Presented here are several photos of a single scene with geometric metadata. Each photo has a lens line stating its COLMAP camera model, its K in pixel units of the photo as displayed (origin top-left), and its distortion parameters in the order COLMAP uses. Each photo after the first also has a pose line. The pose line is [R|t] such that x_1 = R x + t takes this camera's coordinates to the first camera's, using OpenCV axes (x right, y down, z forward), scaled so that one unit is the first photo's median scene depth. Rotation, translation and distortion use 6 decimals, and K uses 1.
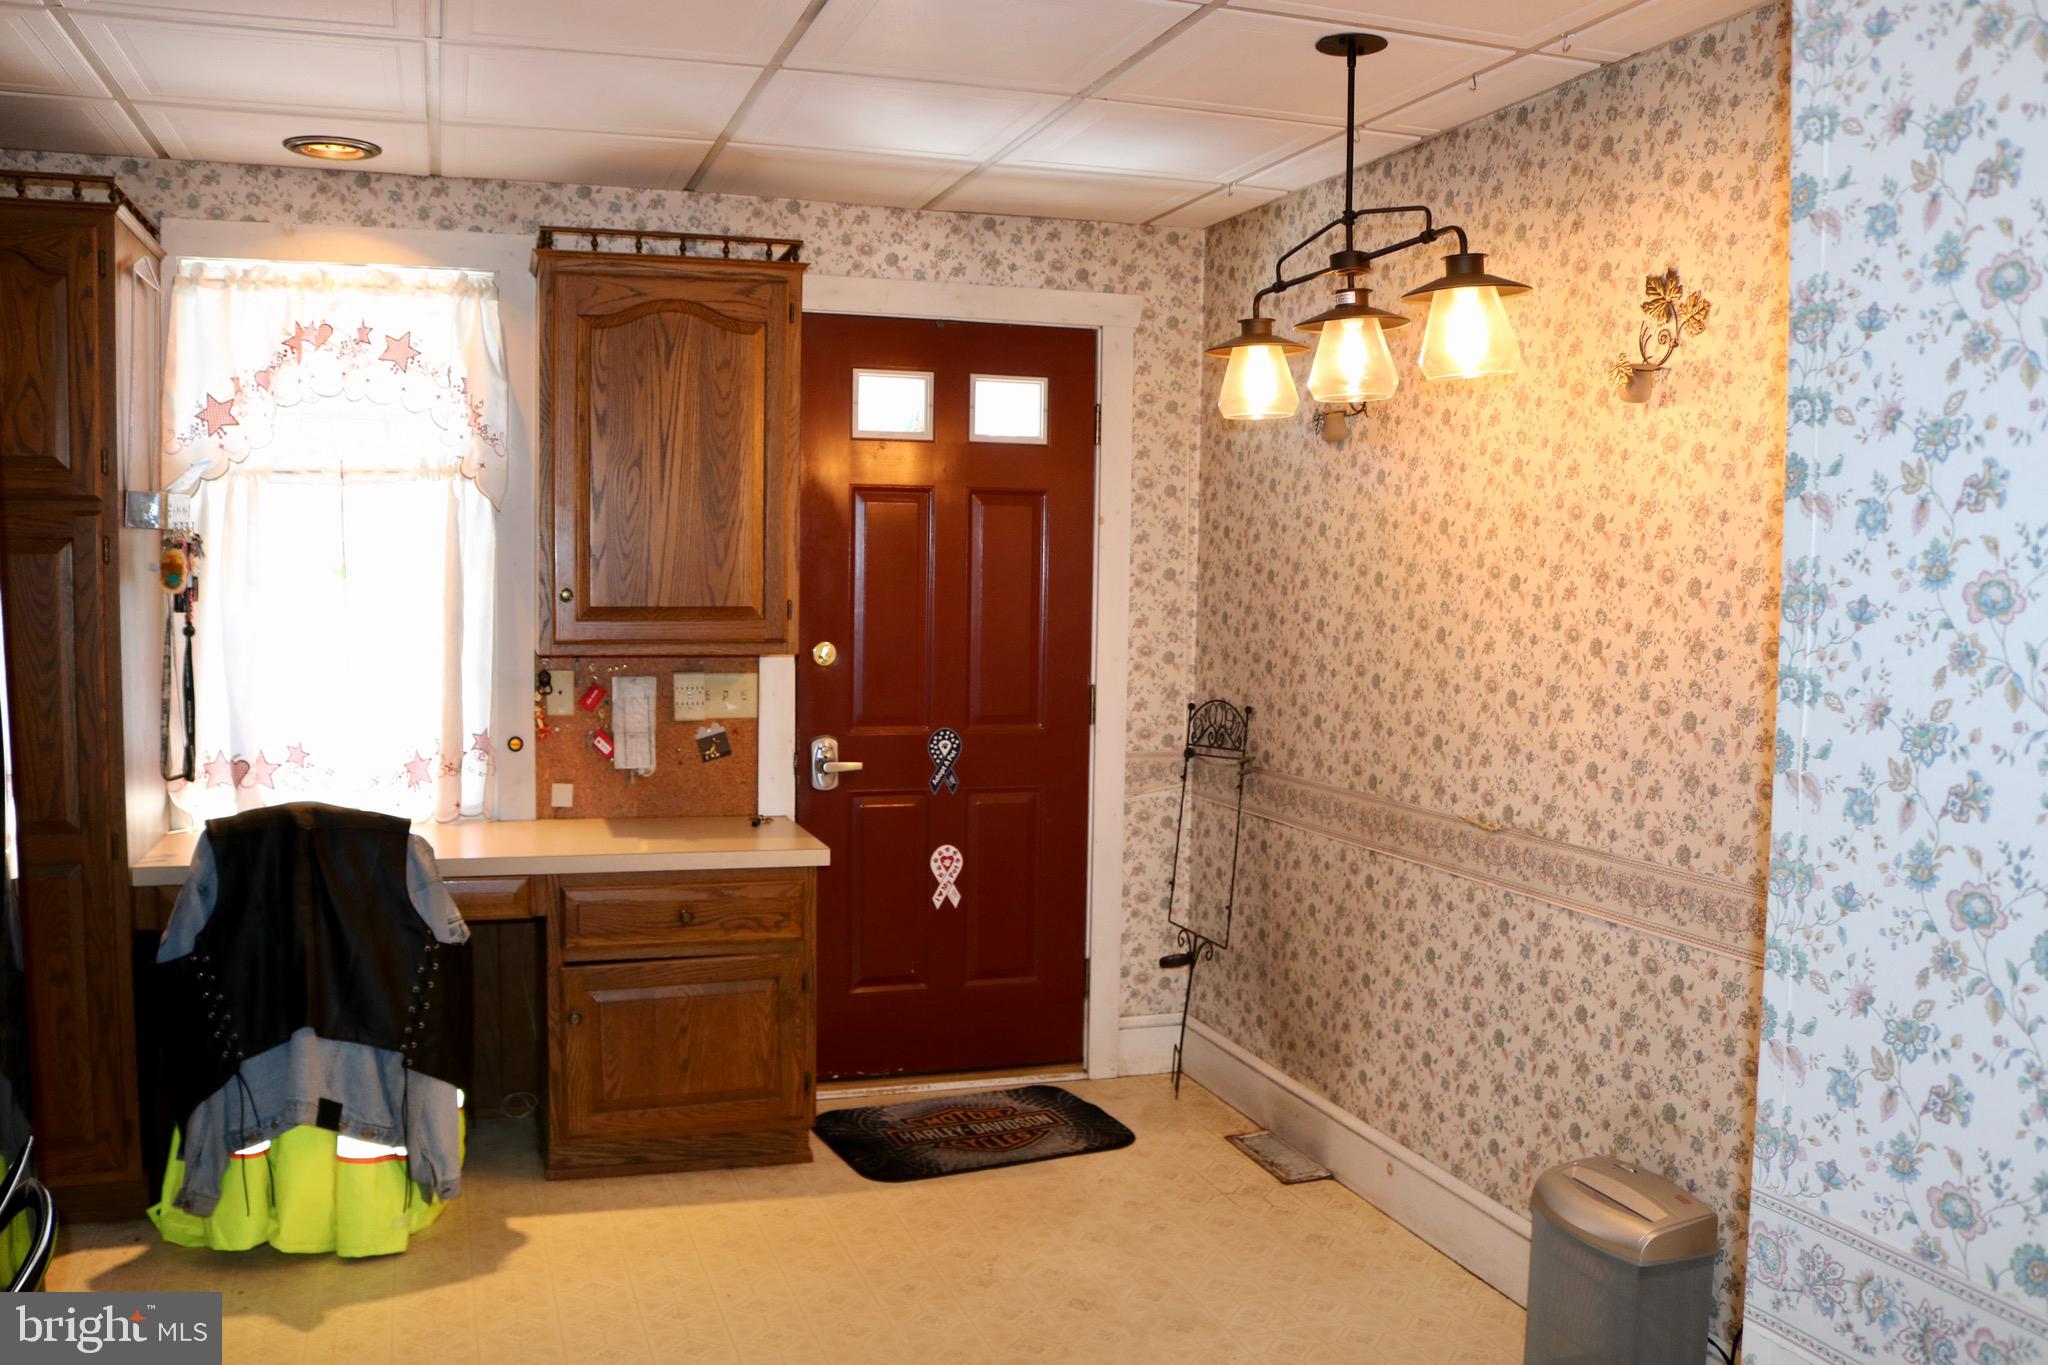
lens RADIAL K [[1775.1, 0, 1015.1], [0, 1775.1, 693.7], [0, 0, 1]] dist [-0.163459, 0.131852]
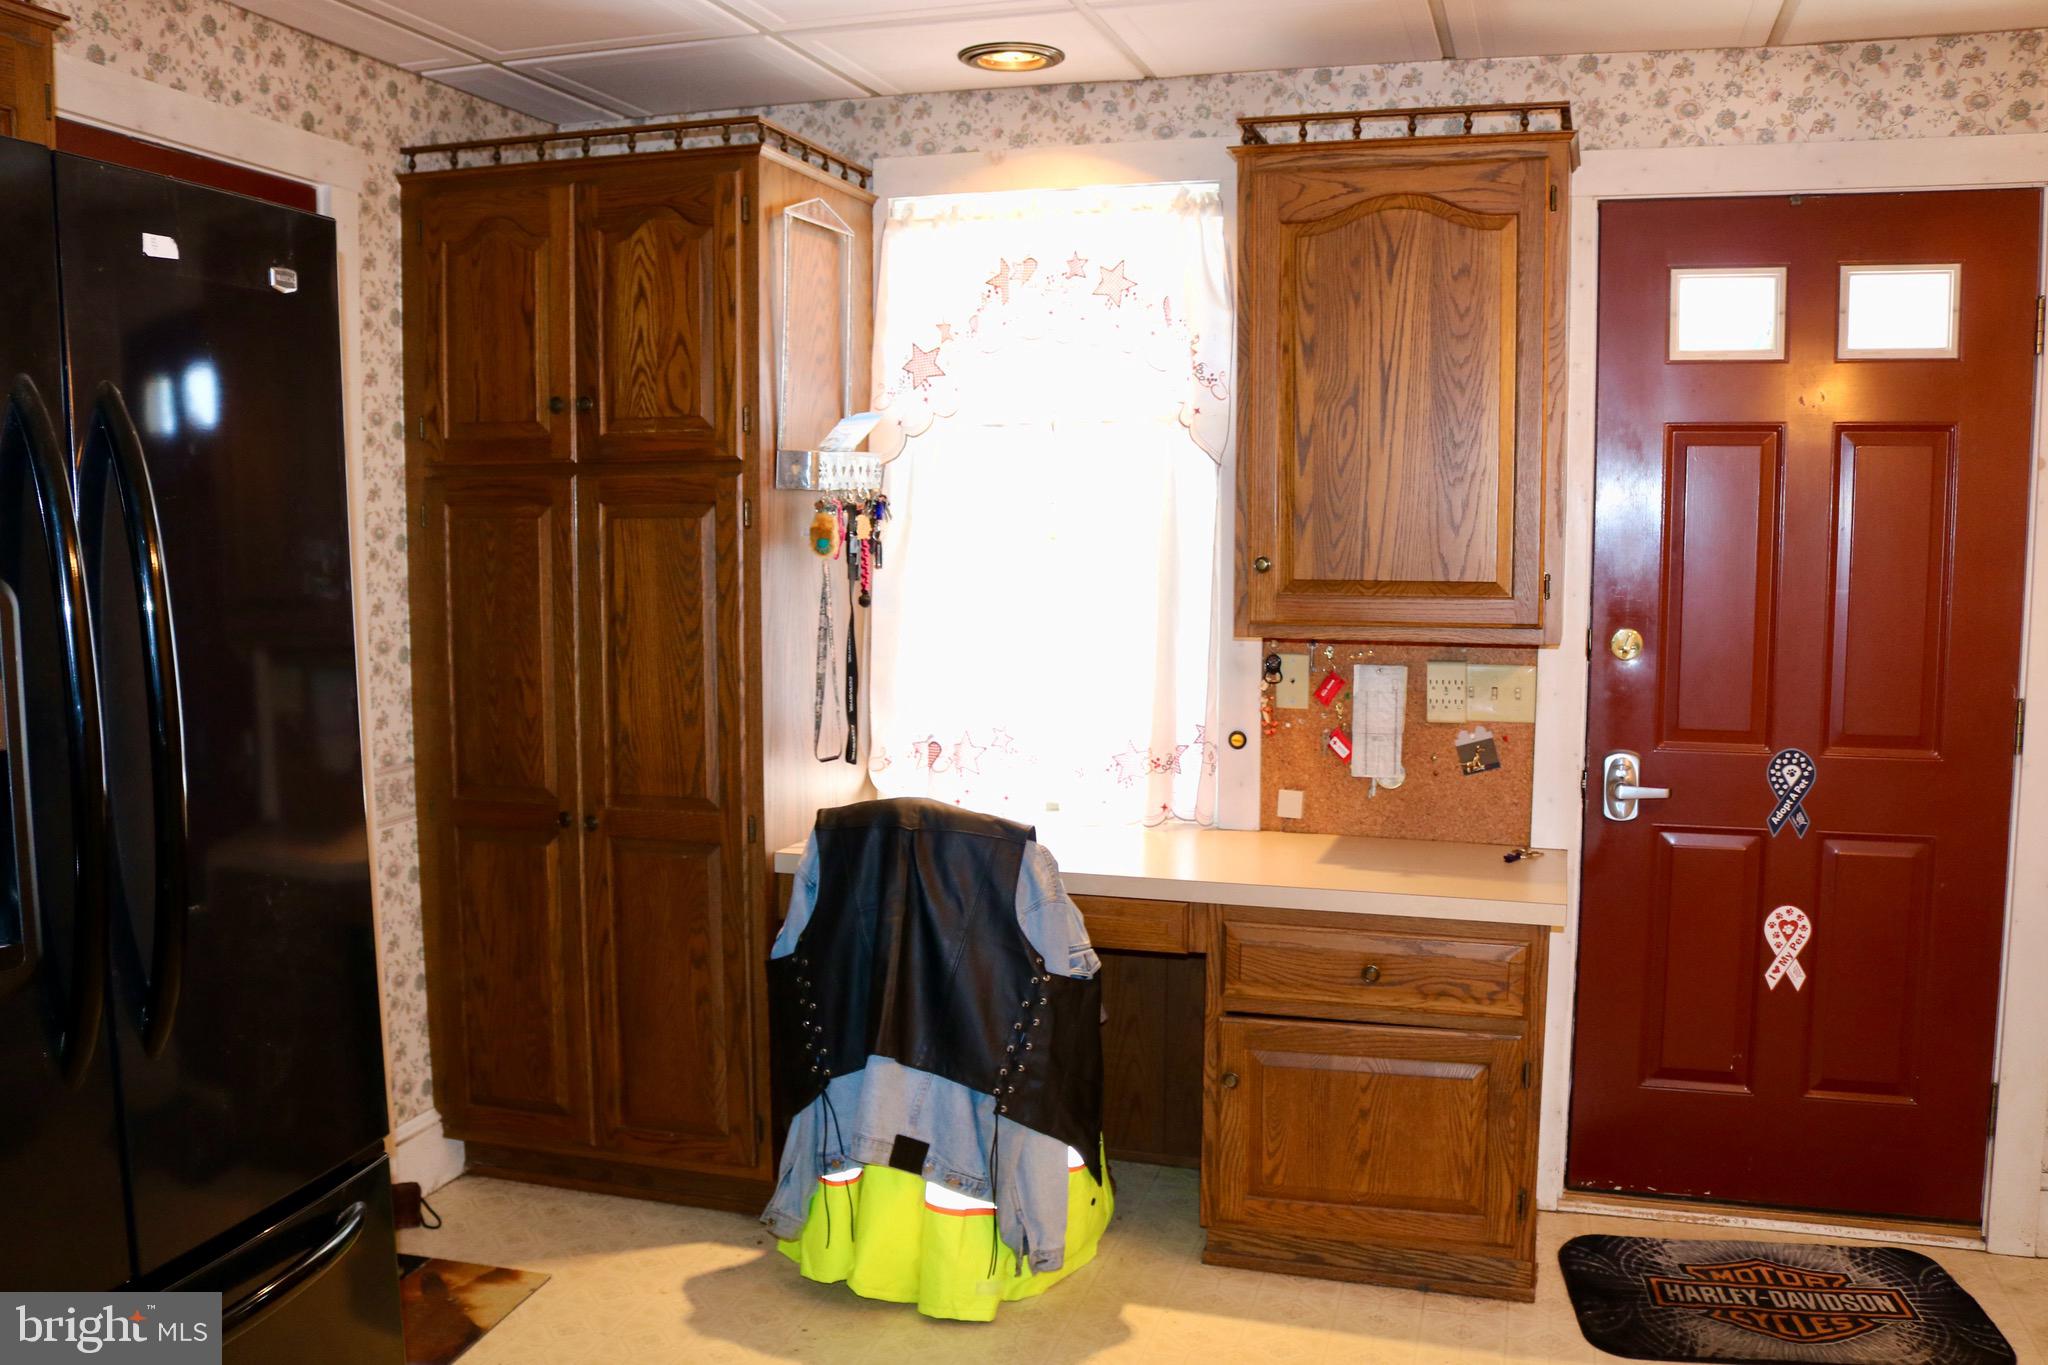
lens RADIAL K [[1775.1, 0, 1015.1], [0, 1775.1, 693.7], [0, 0, 1]] dist [-0.163459, 0.131852]
pose [[0.809918, 0.045243, -0.584796, 0.132616], [-0.033403, 0.998960, 0.031024, -0.017136], [0.585591, -0.005593, 0.810587, 0.253590]]
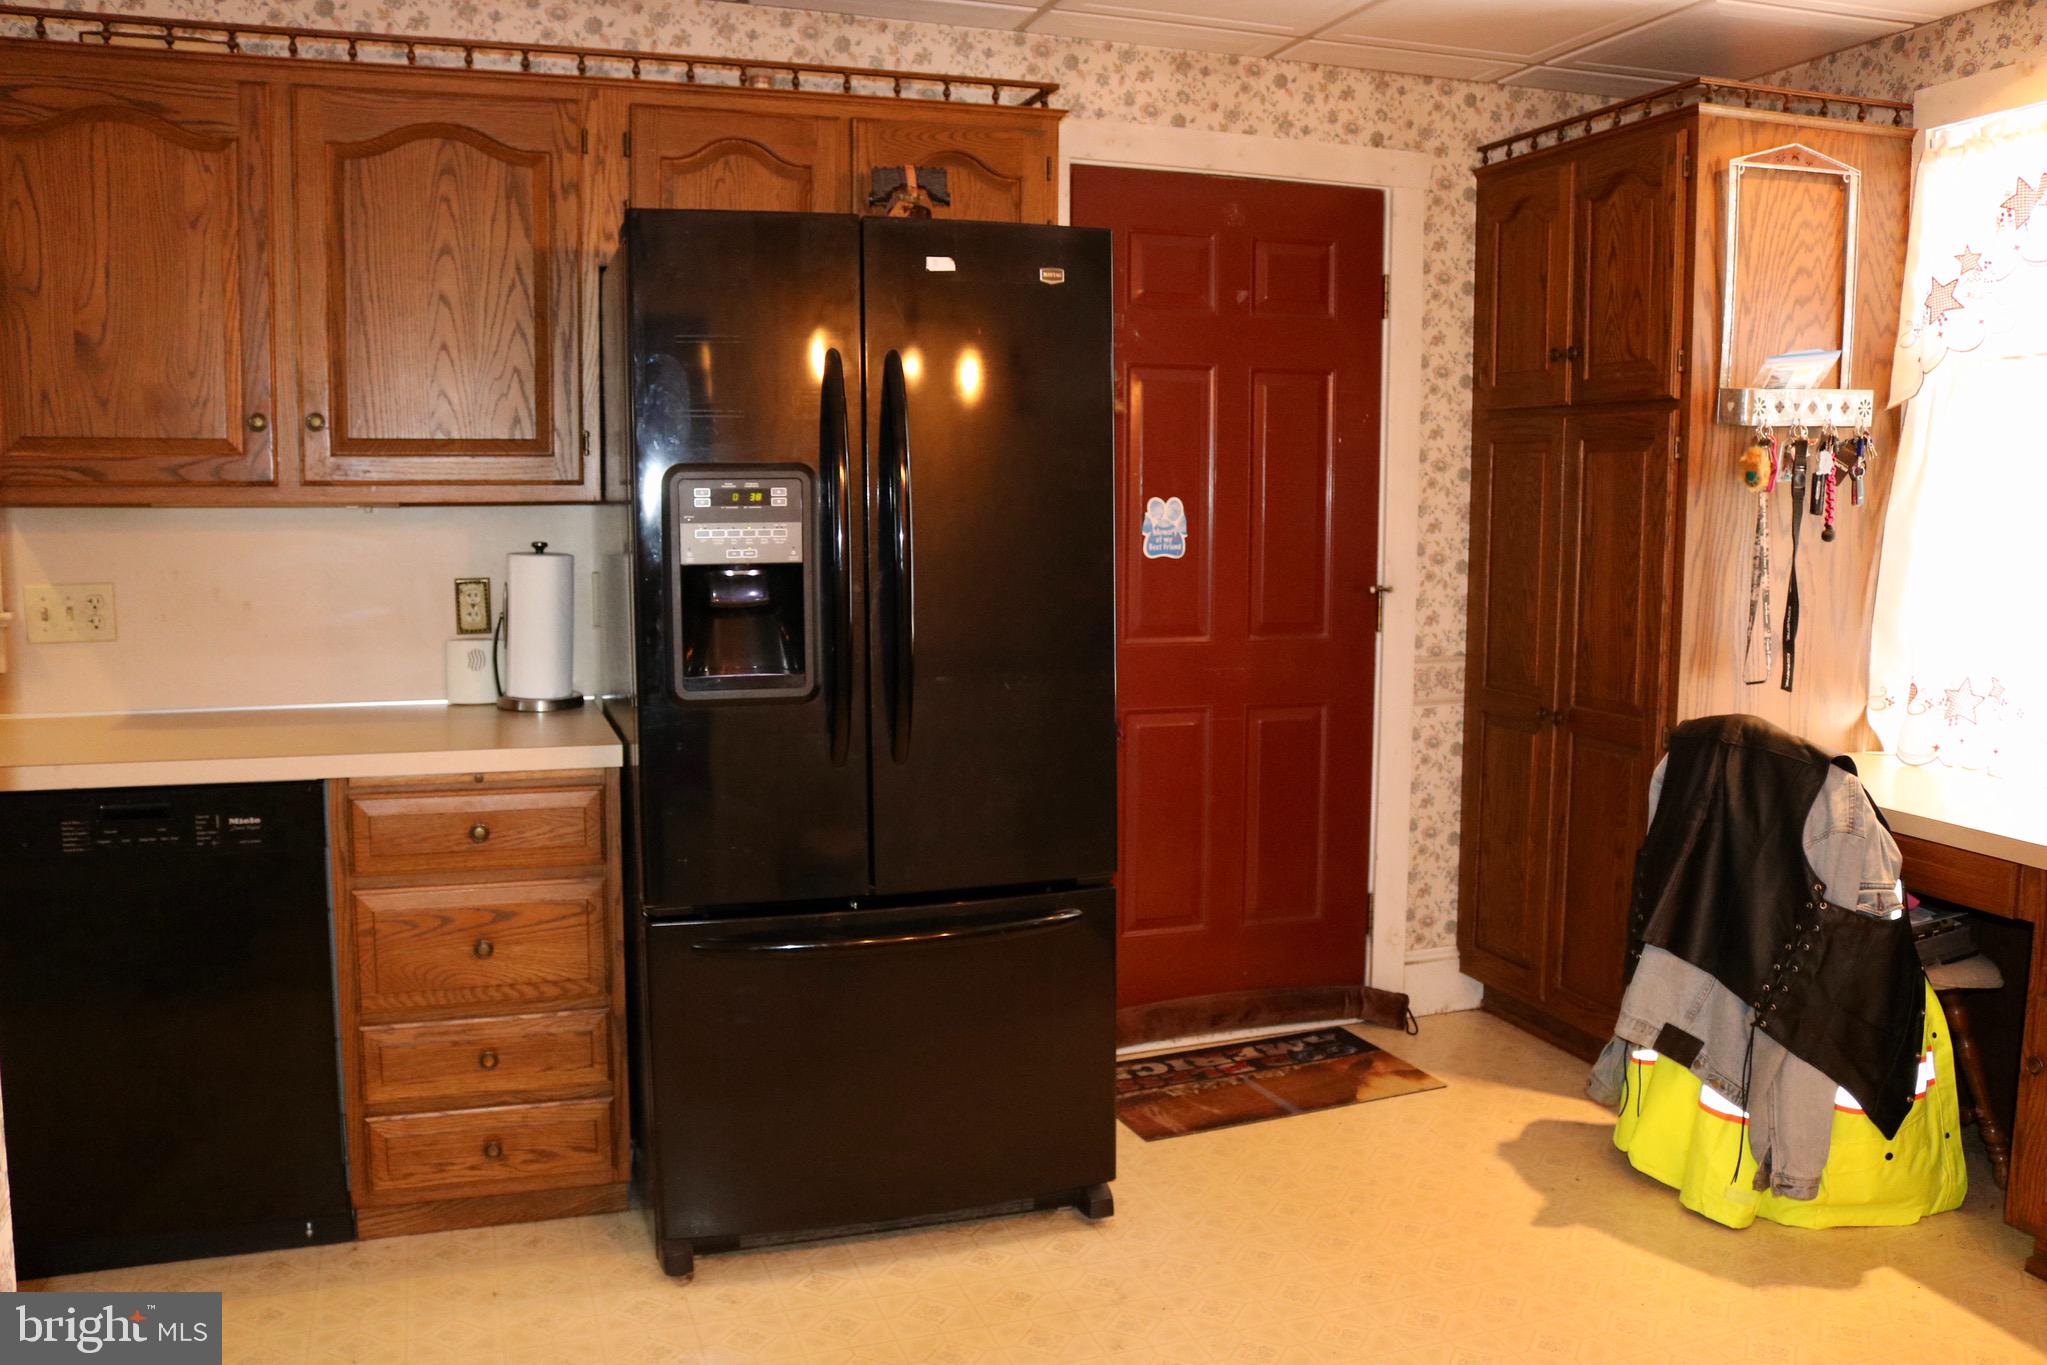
lens RADIAL K [[1699.2, 0, 1003.5], [0, 1699.2, 687.3], [0, 0, 1]] dist [-0.152425, 0.118601]
pose [[-0.016483, 0.104087, -0.994432, 0.399989], [-0.077433, 0.991447, 0.105058, -0.012368], [0.996861, 0.078734, -0.008282, 0.518737]]
